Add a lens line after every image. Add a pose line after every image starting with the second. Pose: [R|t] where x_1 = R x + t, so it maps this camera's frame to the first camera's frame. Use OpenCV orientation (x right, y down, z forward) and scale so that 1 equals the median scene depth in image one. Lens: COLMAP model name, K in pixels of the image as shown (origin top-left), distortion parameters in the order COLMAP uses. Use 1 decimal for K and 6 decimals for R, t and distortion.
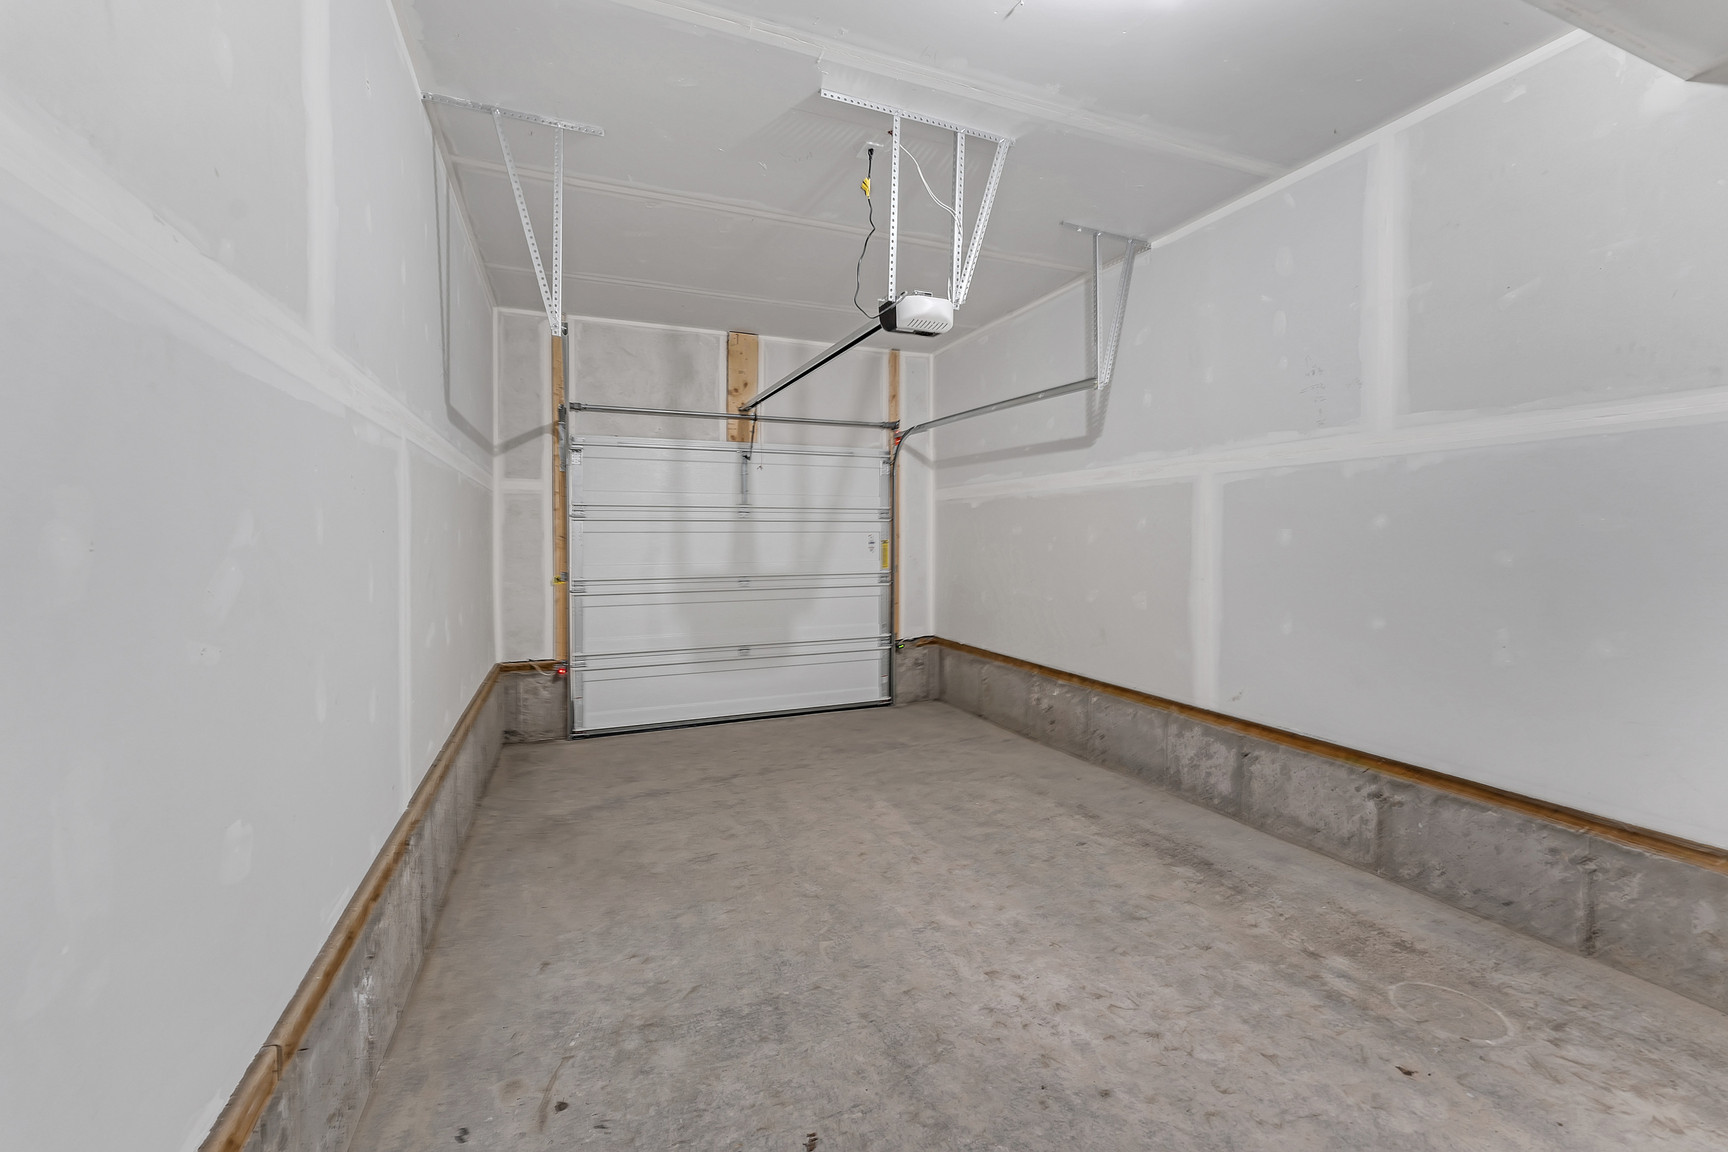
lens RADIAL K [[716.5, 0, 863.9], [0, 716.5, 571.9], [0, 0, 1]] dist [-0.000562, 0.000252]
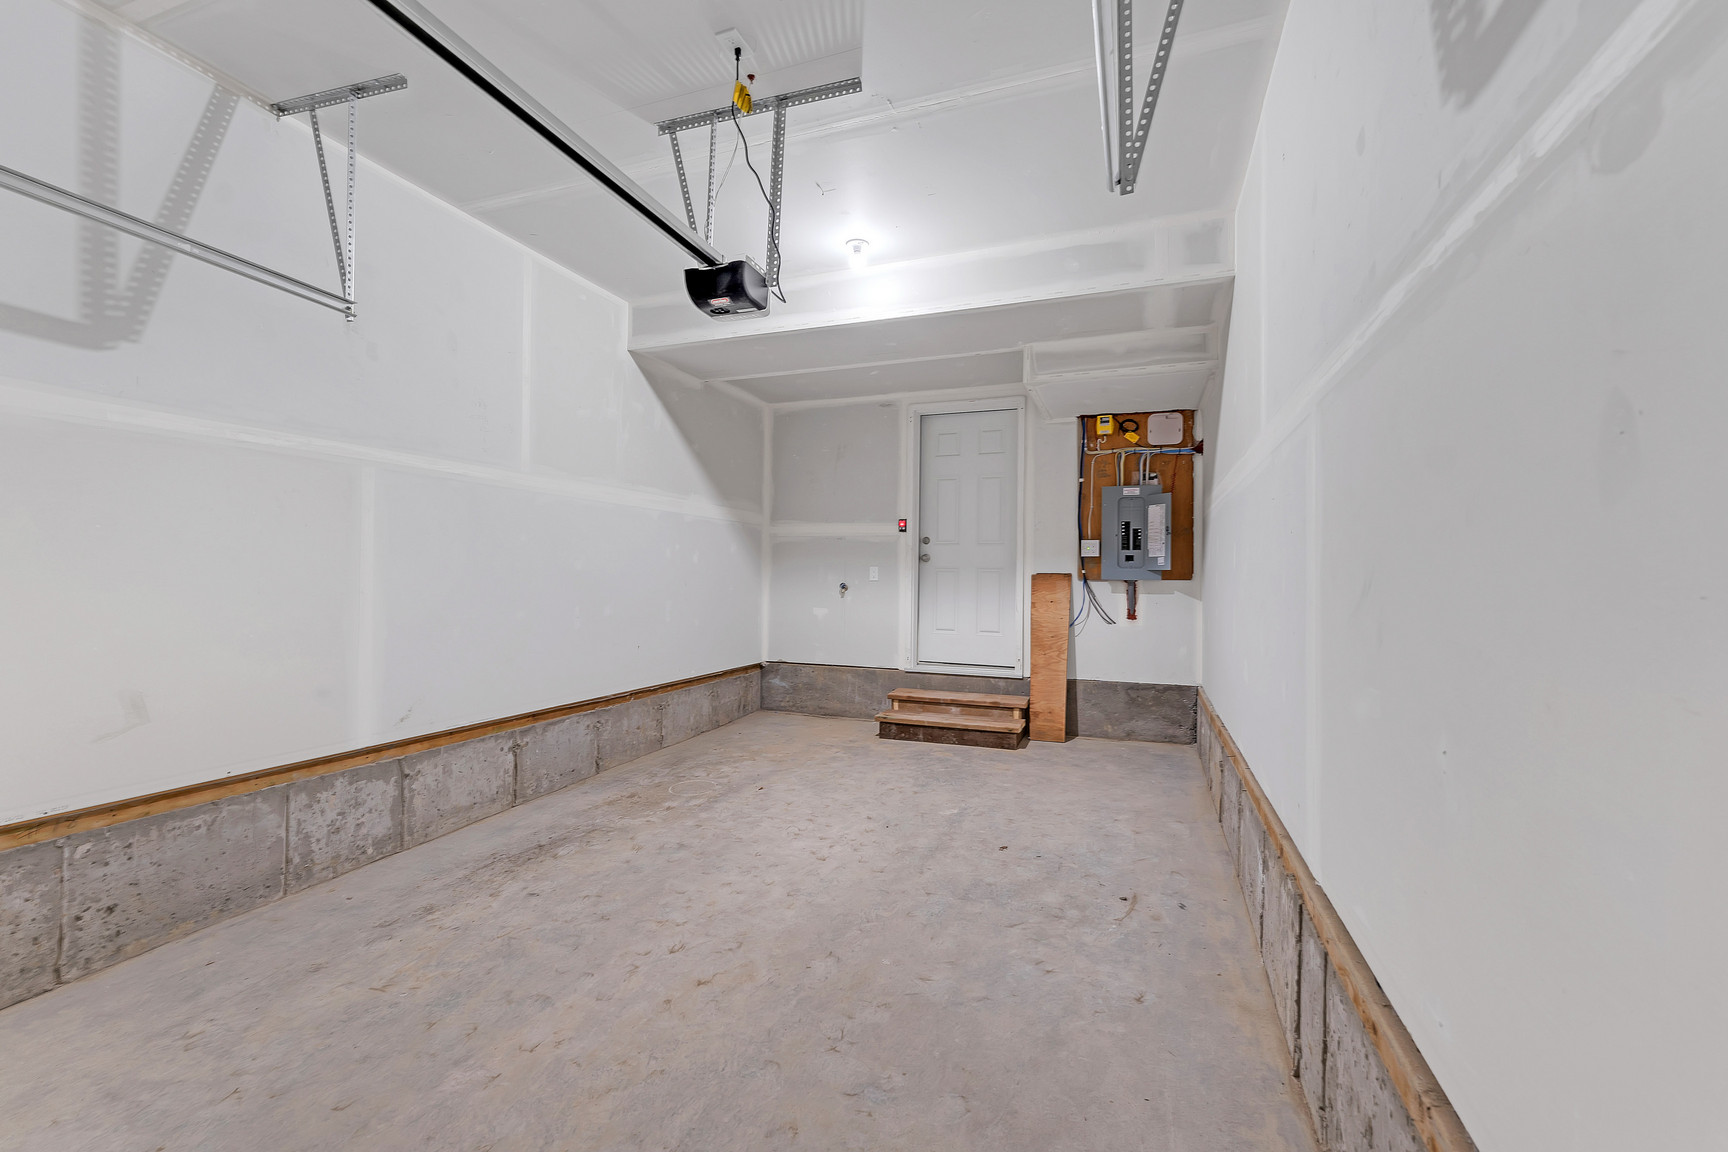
lens RADIAL K [[716.5, 0, 863.9], [0, 716.5, 571.9], [0, 0, 1]] dist [-0.000562, 0.000252]
pose [[-0.727834, 0.000495, 0.685753, -0.694698], [0.025047, 0.999352, 0.025863, -0.026976], [-0.685295, 0.035999, -0.727375, 1.604425]]
